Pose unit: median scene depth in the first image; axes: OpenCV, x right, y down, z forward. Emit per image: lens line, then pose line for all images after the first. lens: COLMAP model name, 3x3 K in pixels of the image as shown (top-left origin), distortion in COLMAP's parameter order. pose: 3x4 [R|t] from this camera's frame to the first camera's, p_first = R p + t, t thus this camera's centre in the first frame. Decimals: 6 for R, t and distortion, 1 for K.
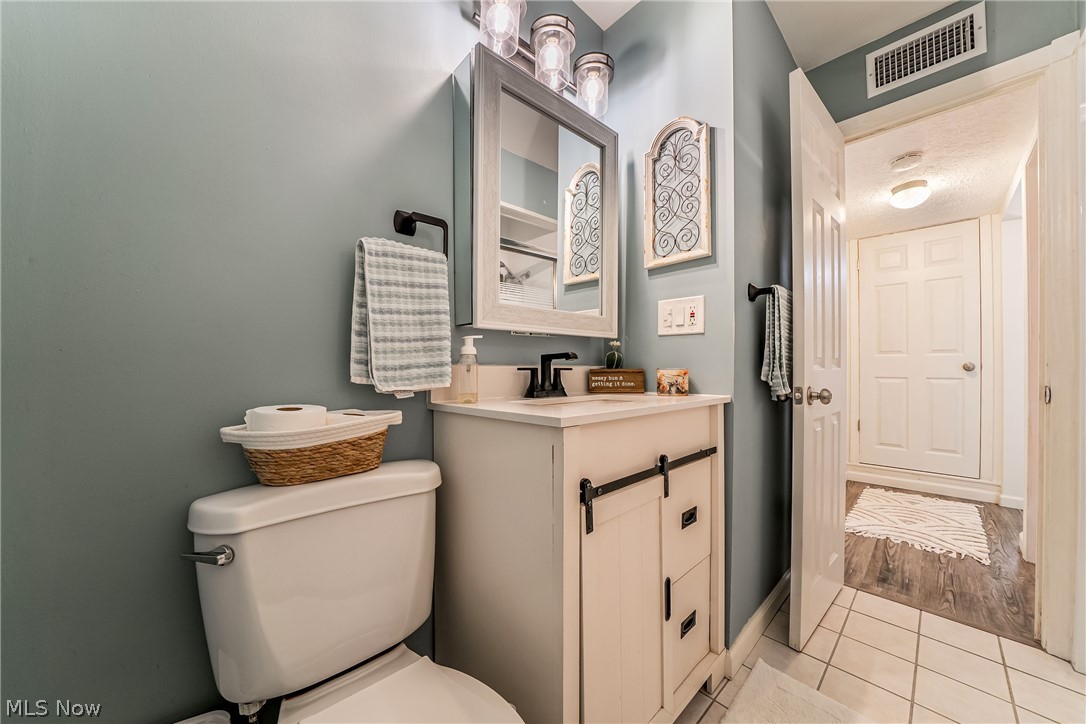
lens RADIAL K [[376.9, 0, 543.0], [0, 376.9, 362.0], [0, 0, 1]] dist [-0.020358, 0.000043]
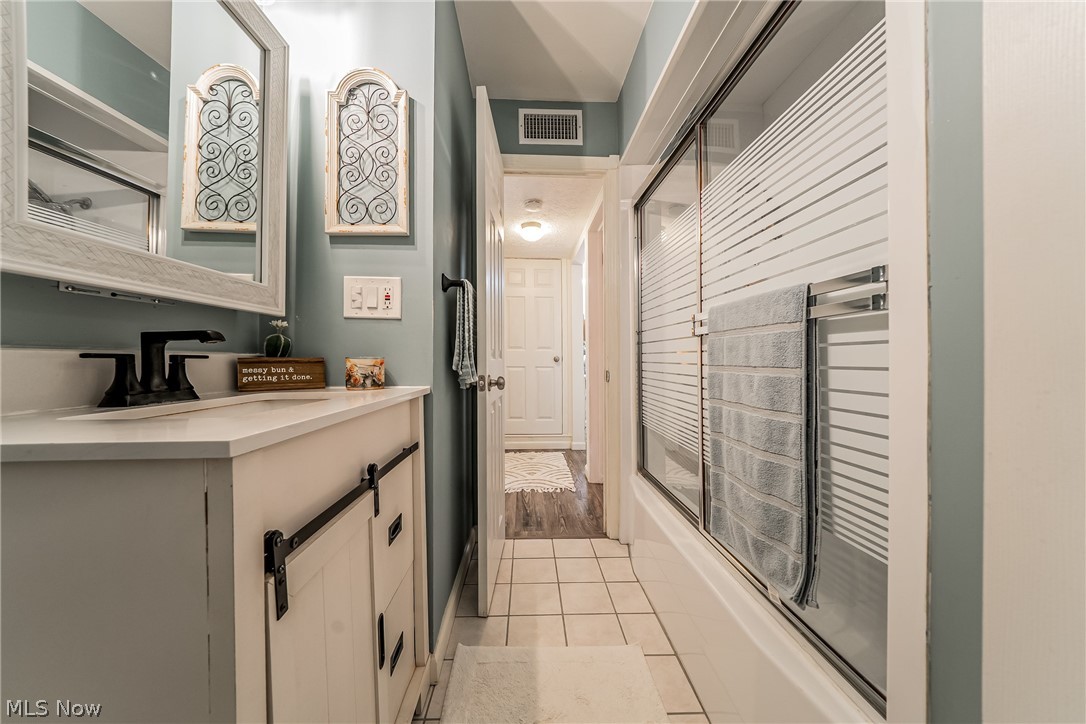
lens RADIAL K [[372.6, 0, 540.8], [0, 372.6, 359.3], [0, 0, 1]] dist [-0.011860, 0.000080]
pose [[0.649193, 0.005506, 0.760604, -0.033065], [-0.018065, 0.999803, 0.008181, 0.006749], [-0.760410, -0.019051, 0.649164, 0.138093]]
